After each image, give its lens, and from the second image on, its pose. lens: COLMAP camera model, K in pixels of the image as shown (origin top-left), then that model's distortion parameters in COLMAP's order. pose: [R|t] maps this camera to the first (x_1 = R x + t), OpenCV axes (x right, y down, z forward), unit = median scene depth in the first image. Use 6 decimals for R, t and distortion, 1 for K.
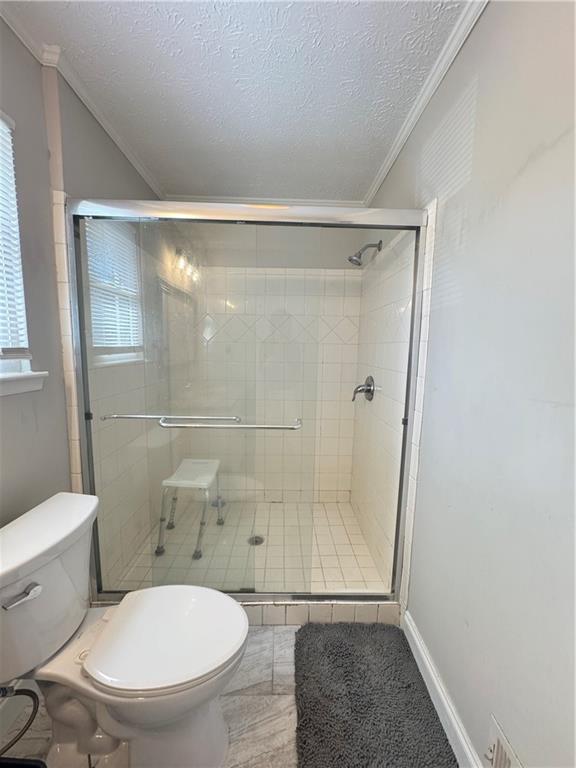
lens RADIAL K [[307.9, 0, 288.3], [0, 307.9, 383.1], [0, 0, 1]] dist [-0.002101, -0.000230]
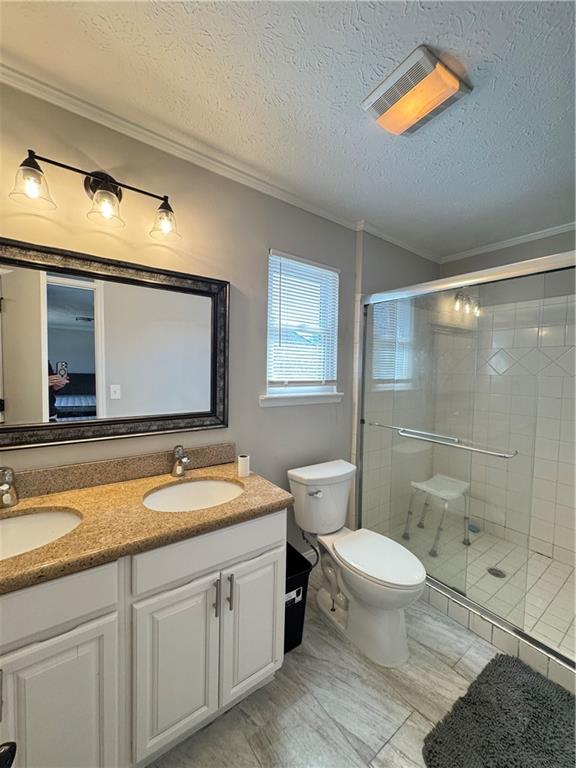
lens RADIAL K [[307.9, 0, 287.7], [0, 307.9, 382.9], [0, 0, 1]] dist [-0.002101, -0.000230]
pose [[0.578261, 0.032325, -0.815211, 0.451801], [-0.102975, 0.994115, -0.033625, -0.000409], [0.809327, 0.103390, 0.578187, -0.296020]]
